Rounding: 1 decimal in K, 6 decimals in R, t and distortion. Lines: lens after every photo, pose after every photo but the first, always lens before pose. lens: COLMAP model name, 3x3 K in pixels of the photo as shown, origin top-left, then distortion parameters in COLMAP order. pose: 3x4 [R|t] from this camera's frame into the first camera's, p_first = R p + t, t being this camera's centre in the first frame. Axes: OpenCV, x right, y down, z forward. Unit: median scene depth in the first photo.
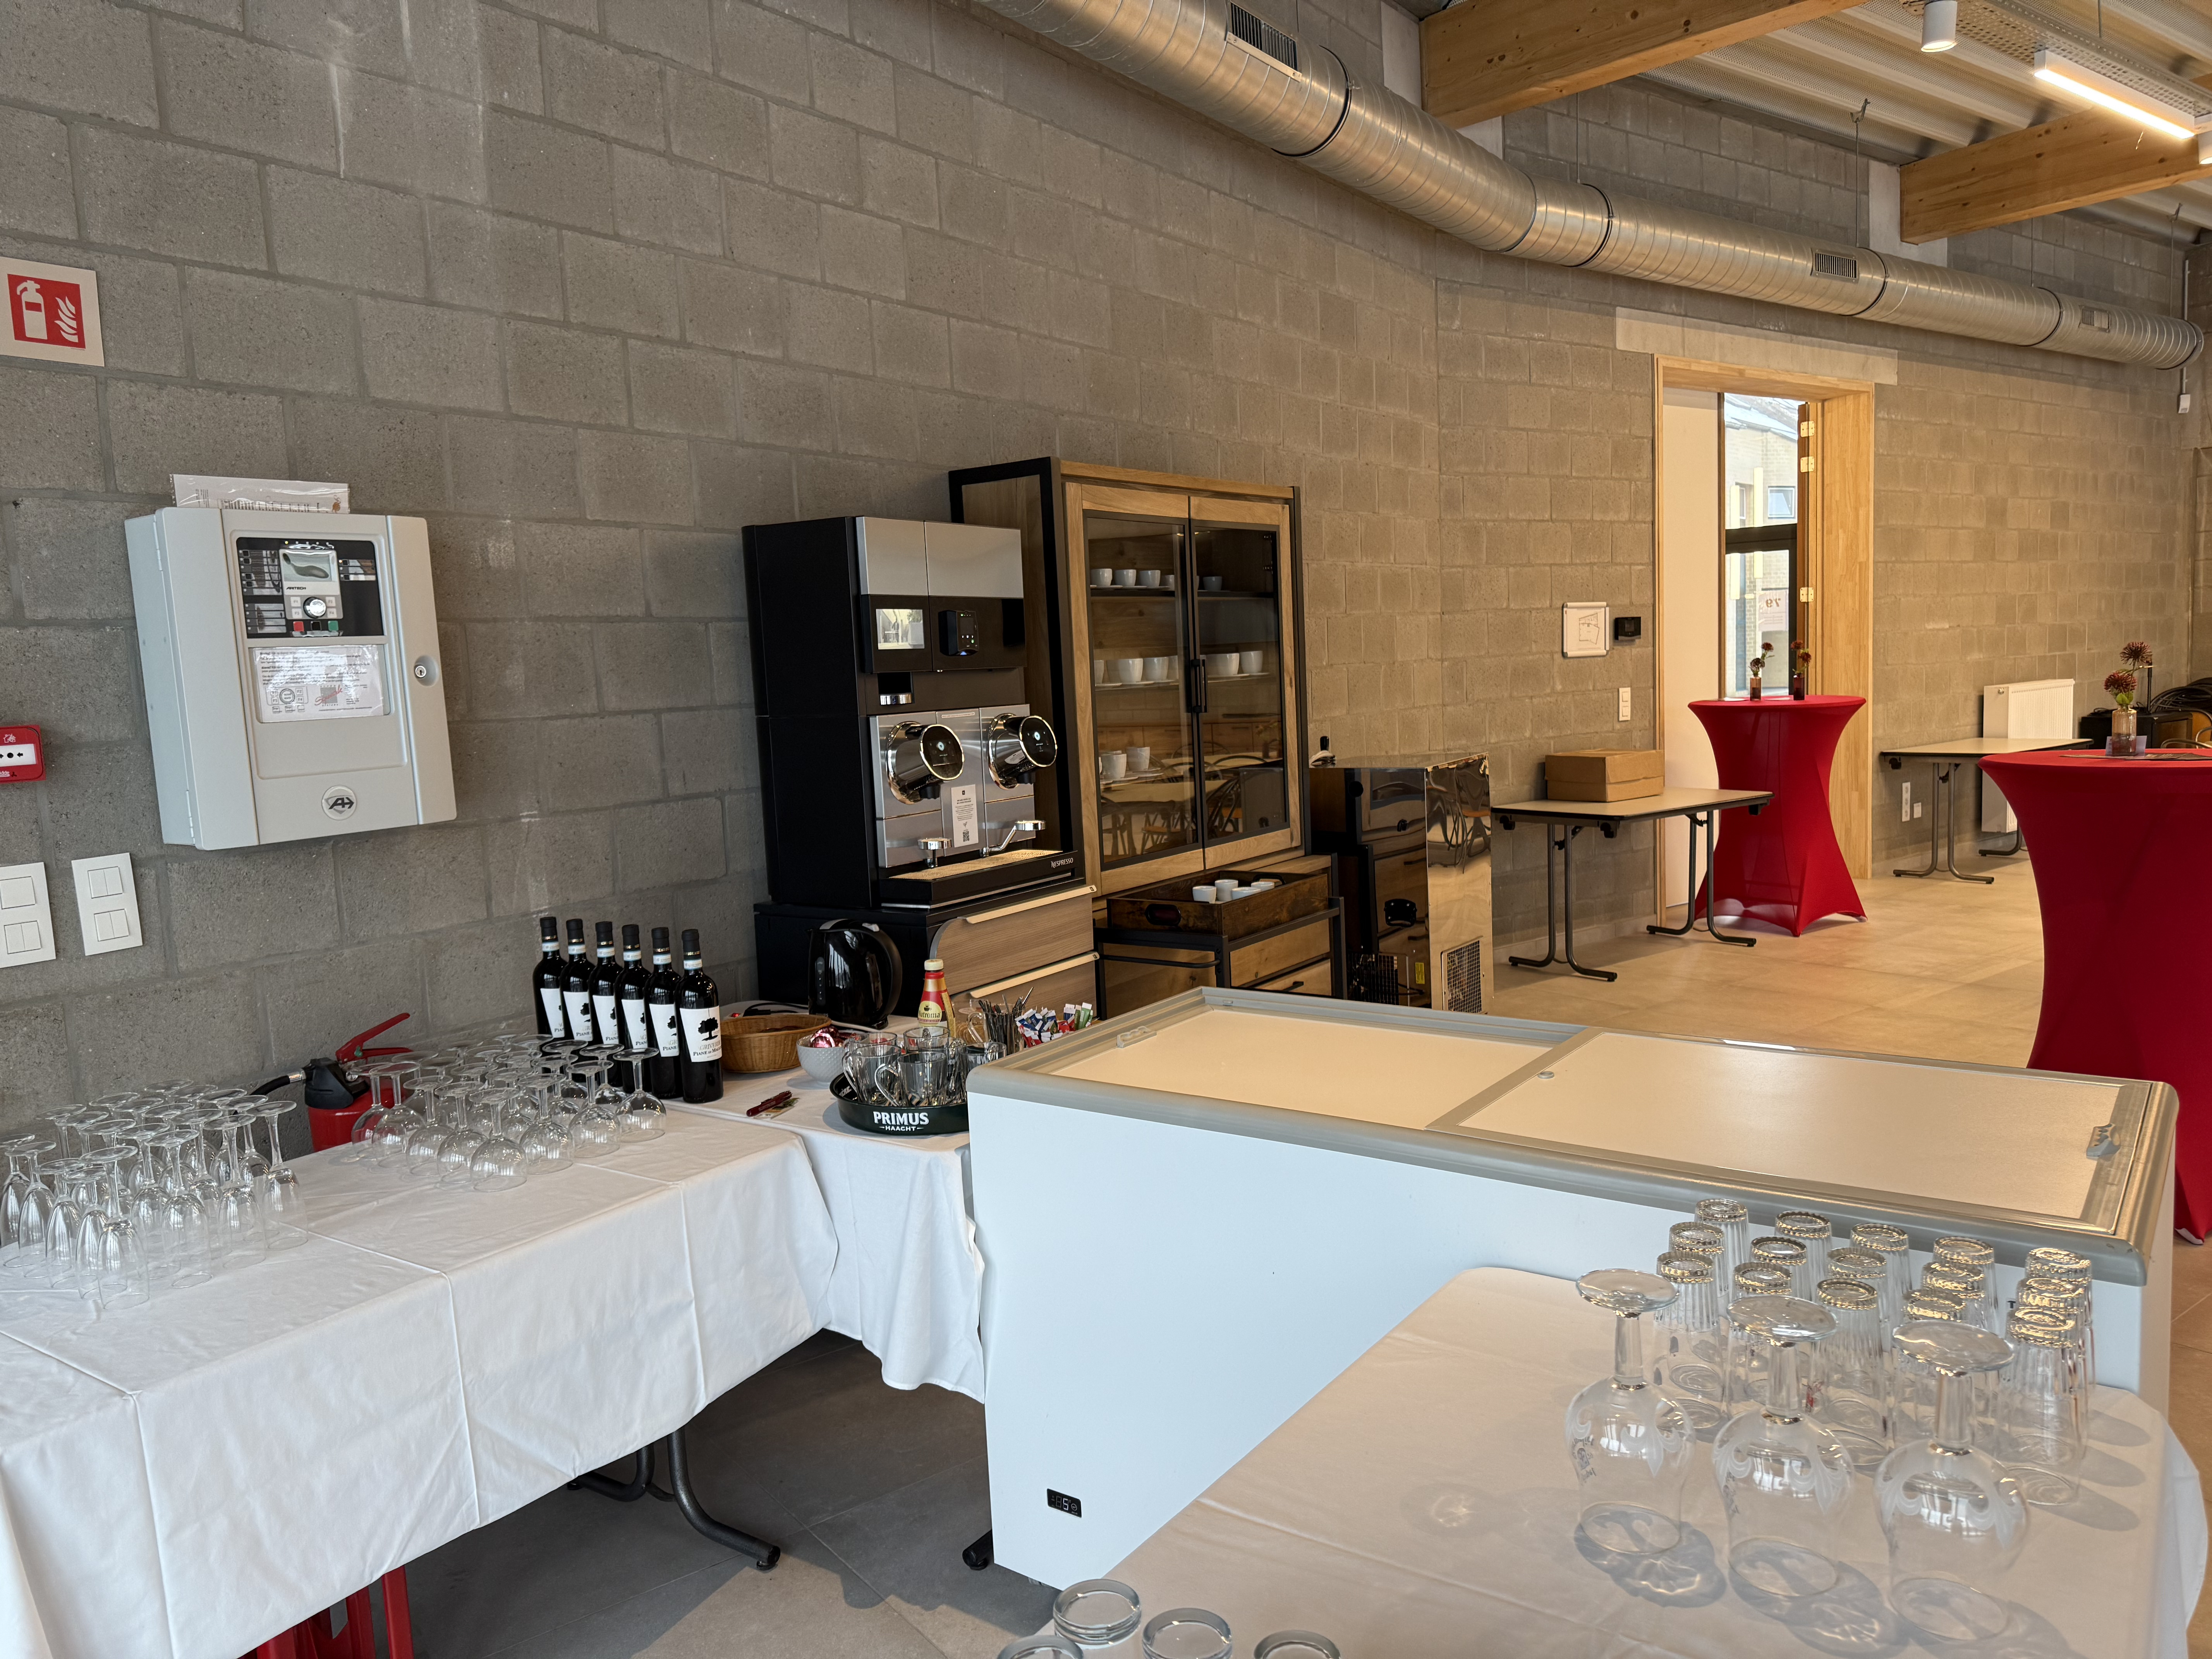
lens RADIAL K [[1573.2, 0, 1110.6], [0, 1573.2, 841.5], [0, 0, 1]] dist [-0.000222, -0.002179]
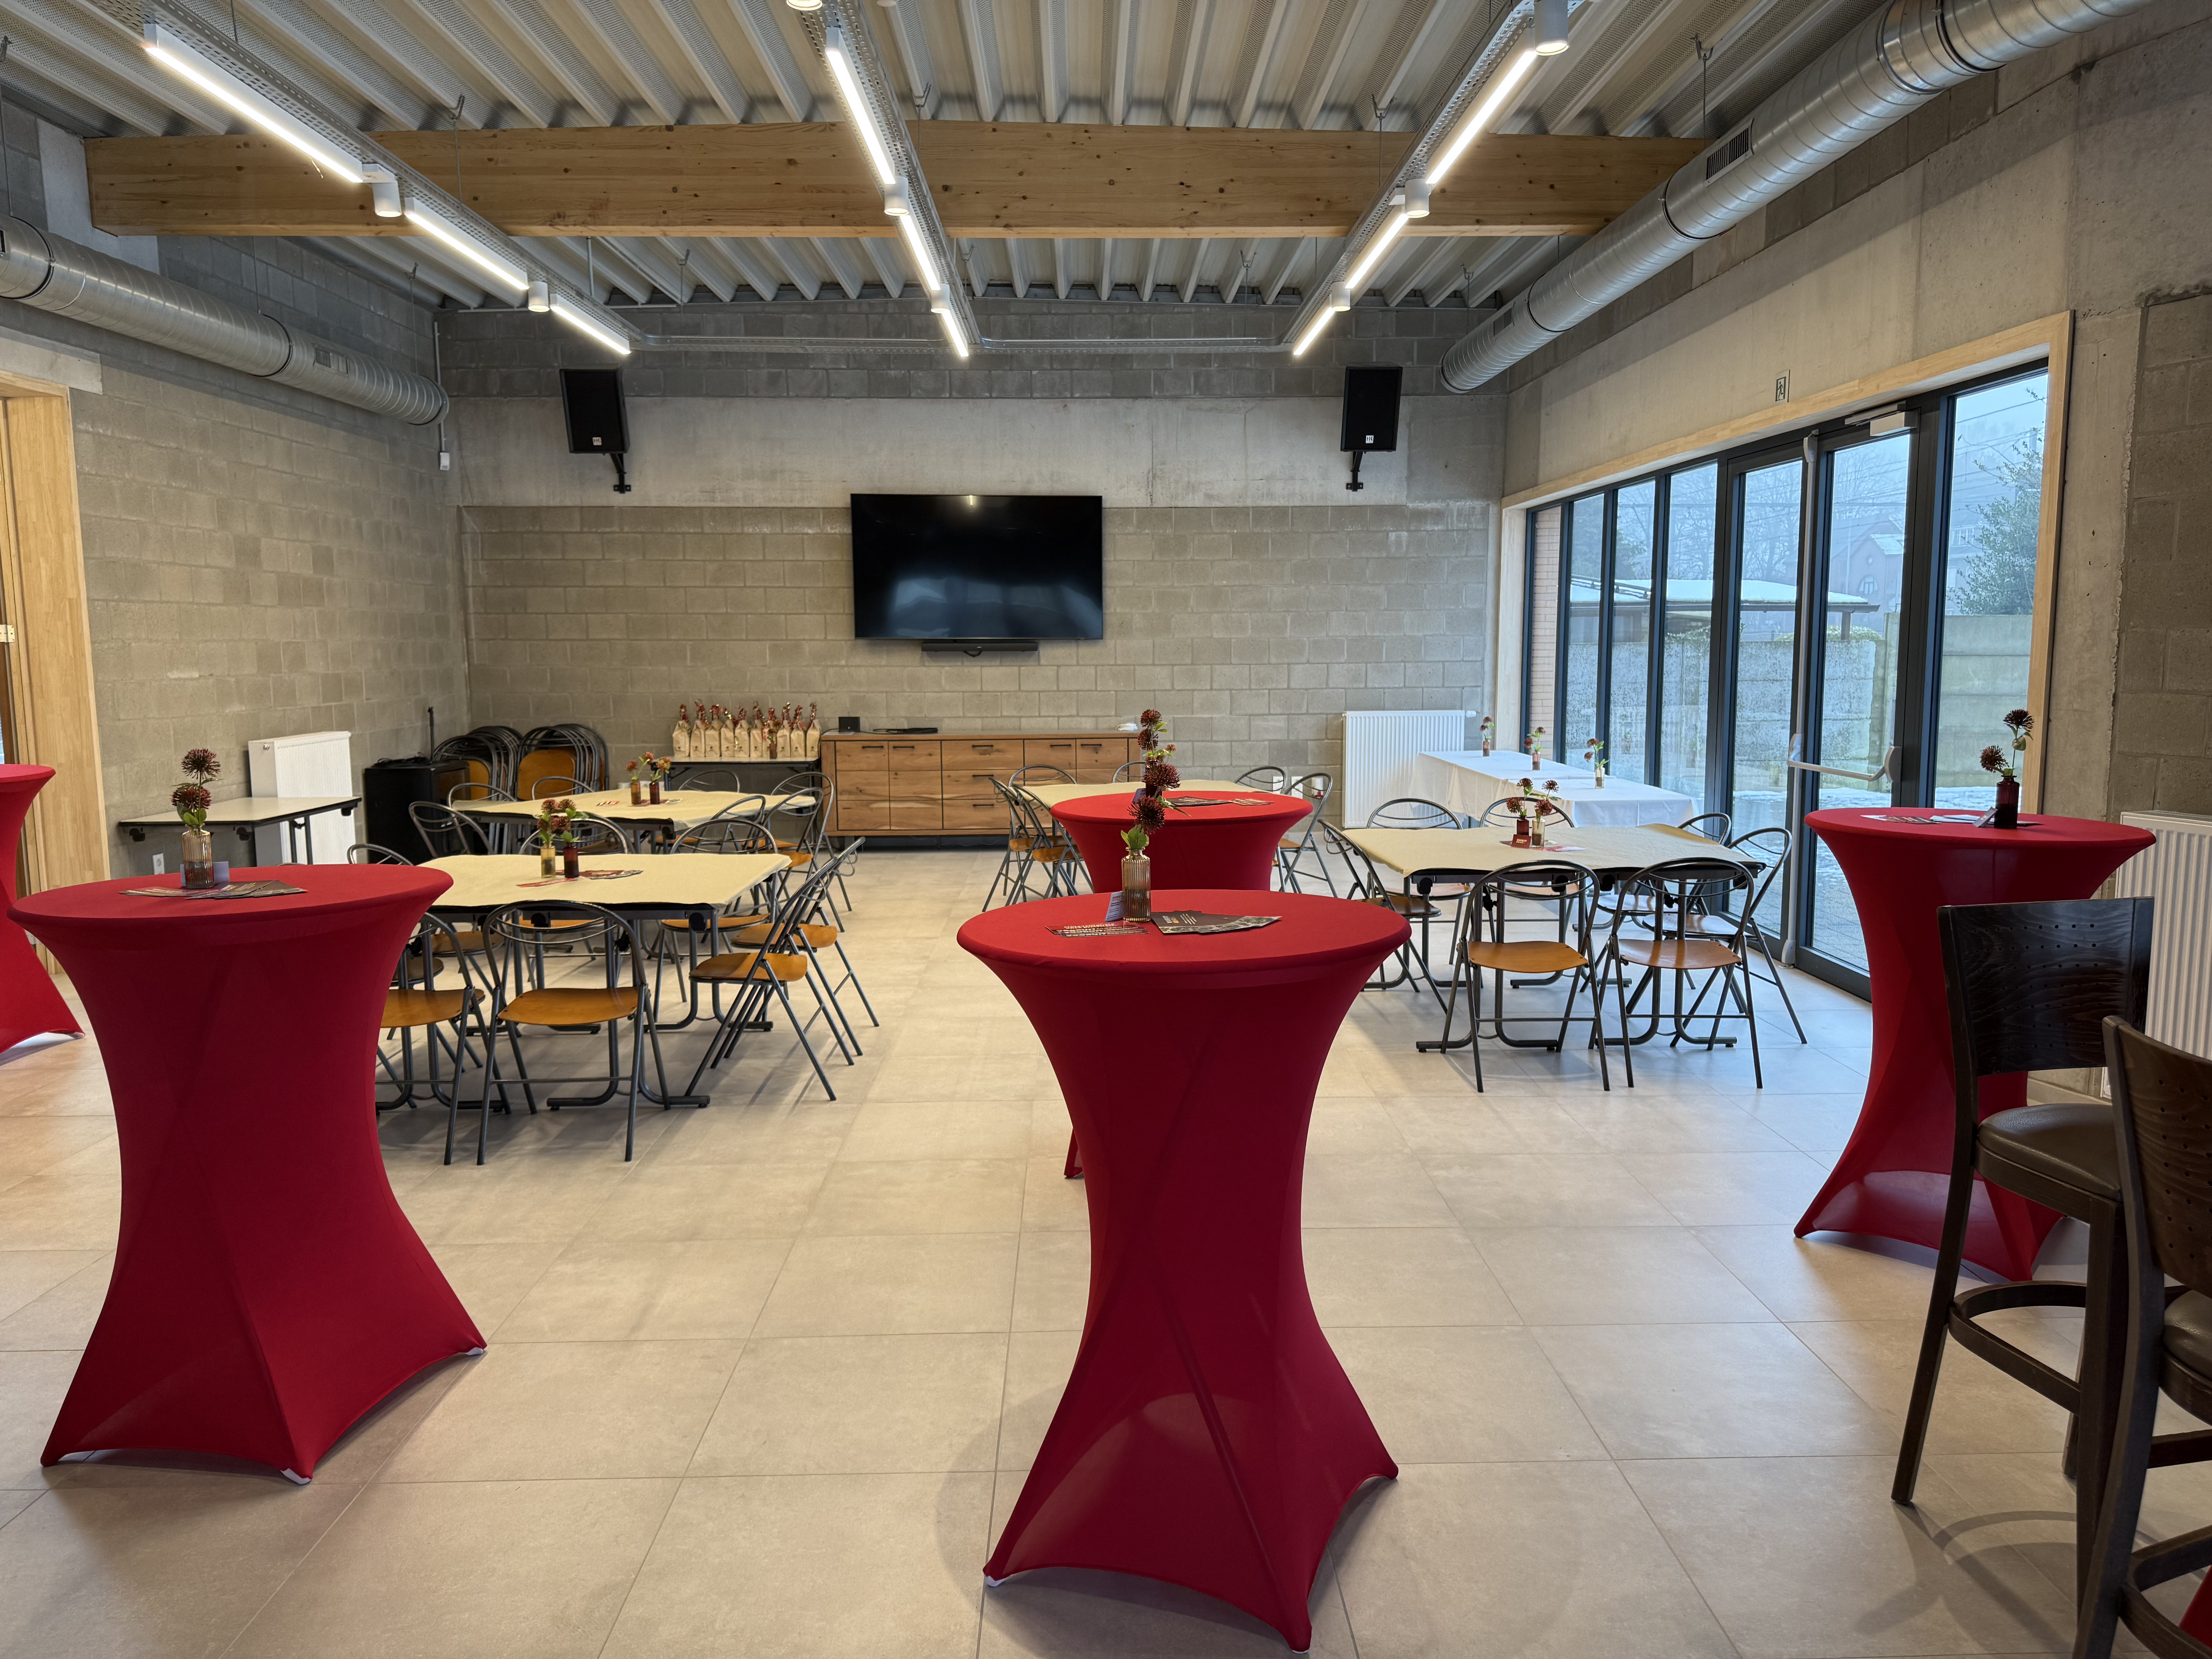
lens RADIAL K [[1573.2, 0, 1108.1], [0, 1573.2, 829.4], [0, 0, 1]] dist [-0.000222, -0.002179]
pose [[0.587862, -0.054331, 0.807135, 0.109297], [0.071569, 0.997323, 0.015007, -0.025709], [-0.805789, 0.048944, 0.590177, 0.060232]]
